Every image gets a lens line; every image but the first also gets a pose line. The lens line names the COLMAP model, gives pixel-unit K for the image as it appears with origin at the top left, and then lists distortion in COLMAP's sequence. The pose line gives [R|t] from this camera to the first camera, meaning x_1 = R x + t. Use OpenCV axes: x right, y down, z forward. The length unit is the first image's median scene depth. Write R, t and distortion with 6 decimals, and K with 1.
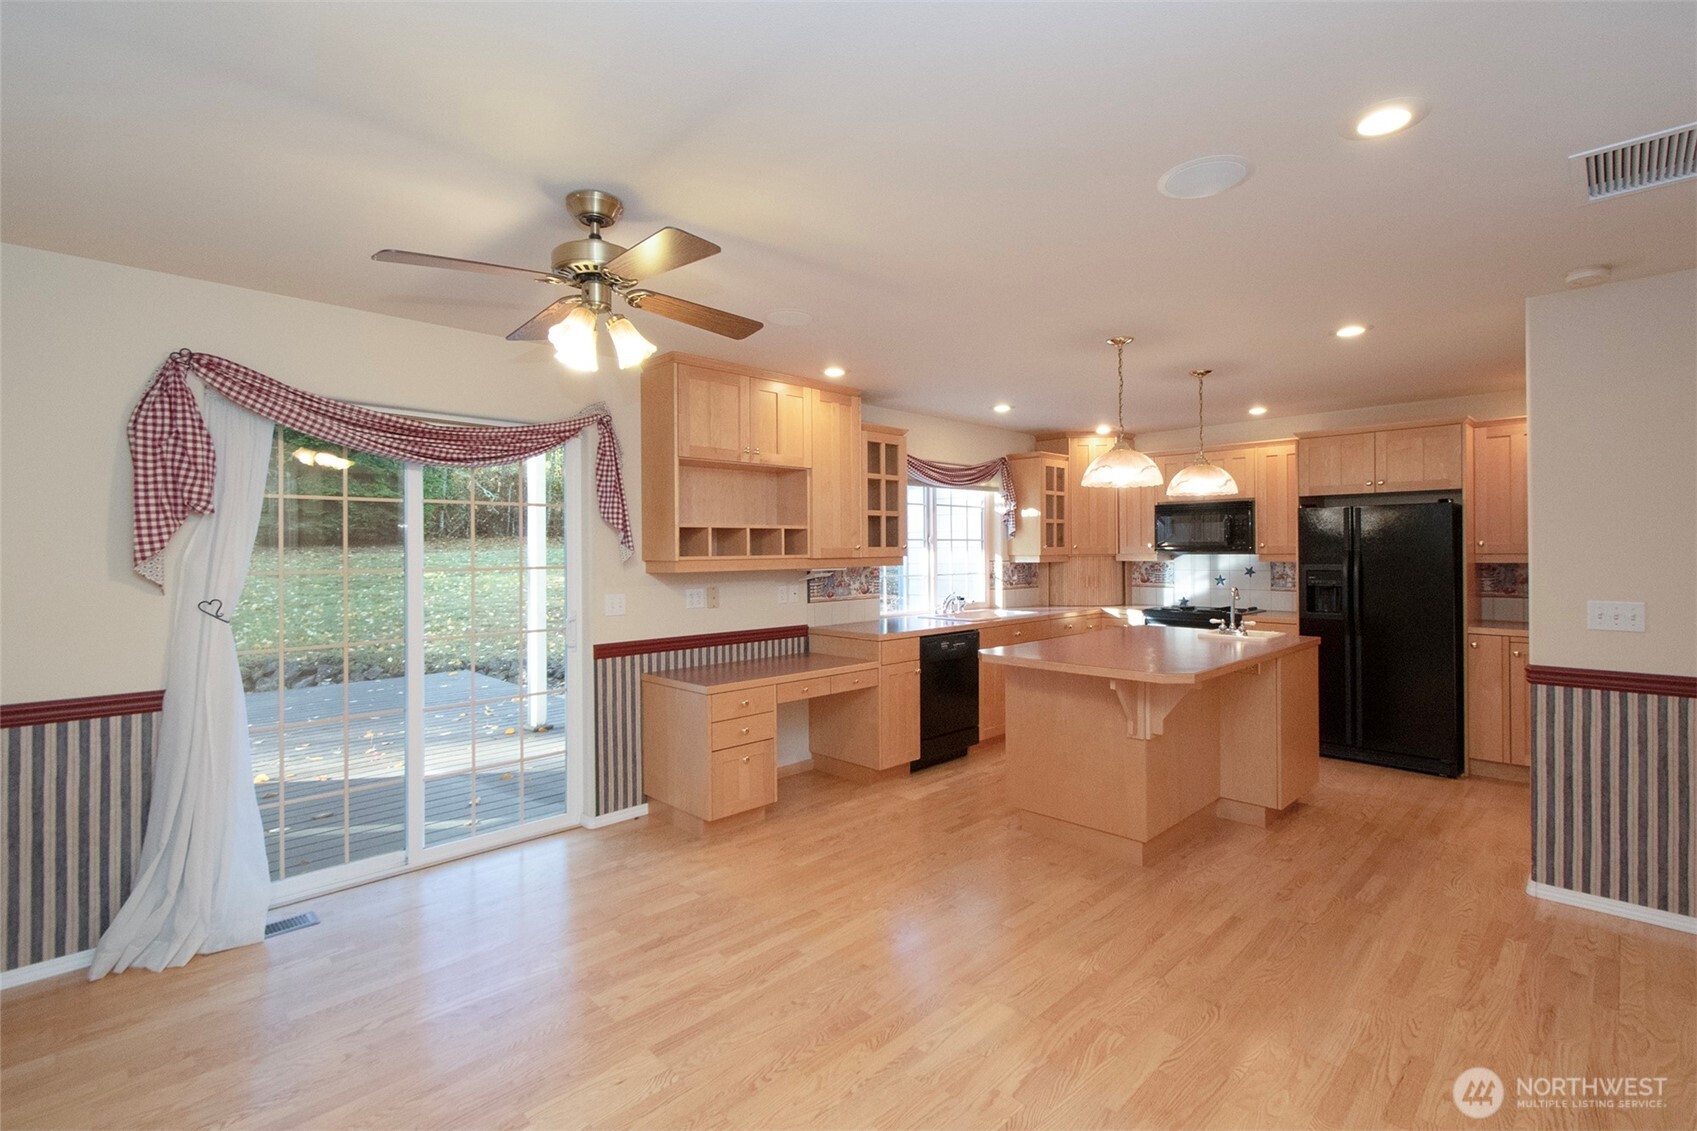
lens RADIAL K [[756.9, 0, 848.8], [0, 756.9, 556.9], [0, 0, 1]] dist [-0.000422, -0.000101]
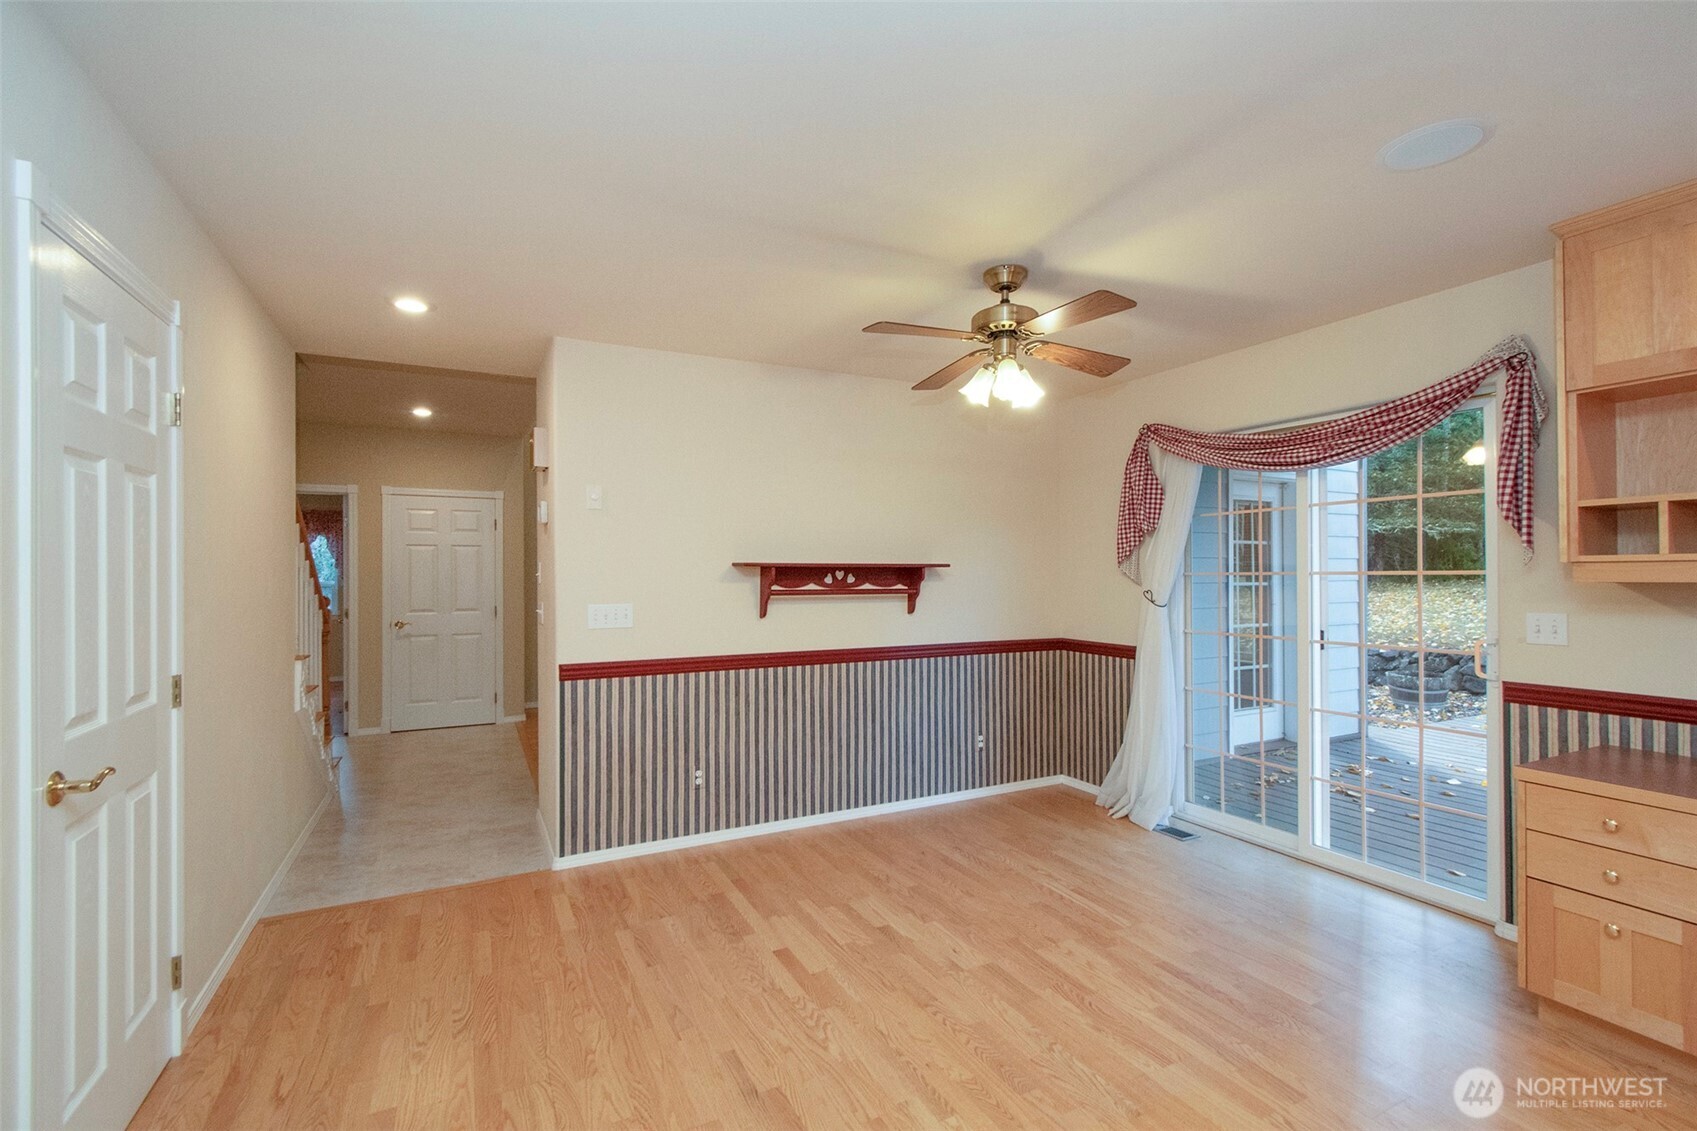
lens RADIAL K [[756.9, 0, 864.7], [0, 756.9, 574.5], [0, 0, 1]] dist [-0.000422, -0.000101]
pose [[-0.294141, 0.009080, -0.955719, 0.595061], [0.002711, 0.999959, 0.008665, 0.009149], [0.955758, -0.000042, -0.294153, 0.724534]]
